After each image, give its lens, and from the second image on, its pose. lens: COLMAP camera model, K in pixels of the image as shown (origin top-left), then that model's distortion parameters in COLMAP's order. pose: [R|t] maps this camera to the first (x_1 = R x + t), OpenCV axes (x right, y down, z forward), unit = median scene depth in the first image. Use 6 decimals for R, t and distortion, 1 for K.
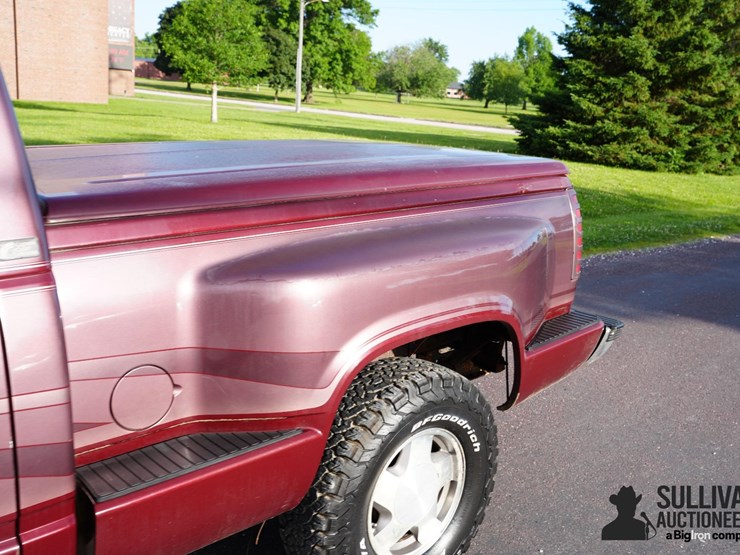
lens RADIAL K [[757.1, 0, 370.0], [0, 757.1, 277.5], [0, 0, 1]] dist [-0.008159, 0.046061]
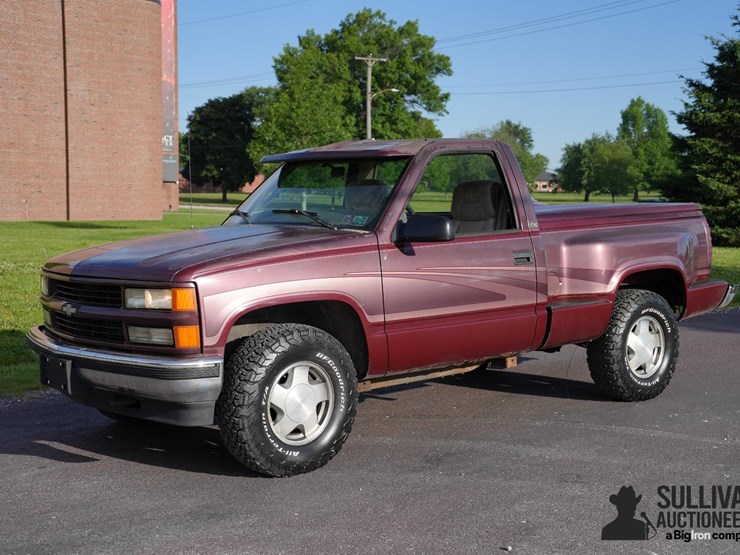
lens RADIAL K [[991.5, 0, 370.0], [0, 991.5, 277.5], [0, 0, 1]] dist [0.083209, 0.366737]
pose [[0.996303, -0.055964, -0.065174, -0.059548], [0.045160, 0.986595, -0.156815, 0.055845], [0.073077, 0.153292, 0.985475, -0.220941]]
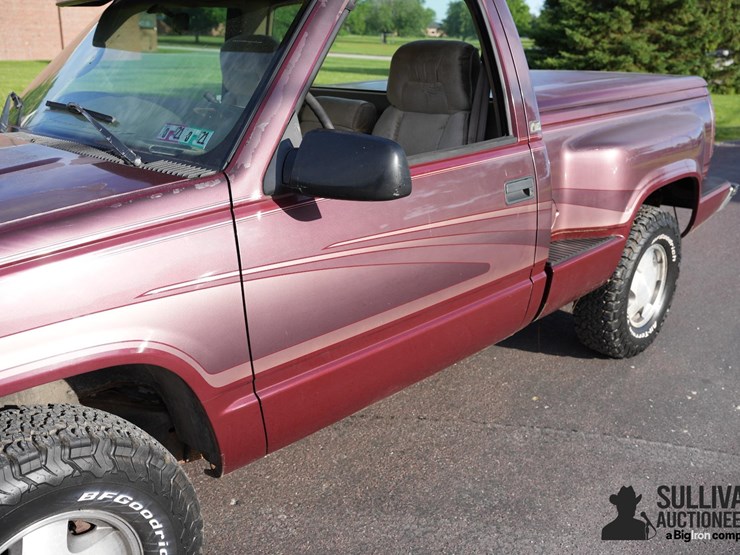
lens RADIAL K [[680.1, 0, 370.0], [0, 680.1, 277.5], [0, 0, 1]] dist [-0.091622, 0.078547]
pose [[0.998493, -0.054142, 0.009004, -0.059609], [0.052873, 0.992865, 0.106877, 0.008926], [-0.014726, -0.106239, 0.994232, -0.047401]]
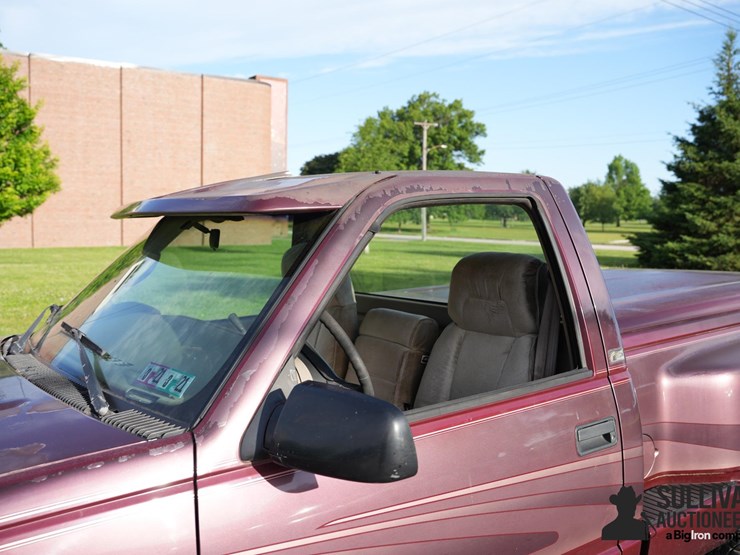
lens RADIAL K [[680.1, 0, 370.0], [0, 680.1, 277.5], [0, 0, 1]] dist [-0.091622, 0.078547]
pose [[0.986998, -0.047617, -0.153517, -0.048671], [0.022762, 0.986893, -0.159766, 0.000938], [0.159112, 0.154194, 0.975145, -0.030978]]
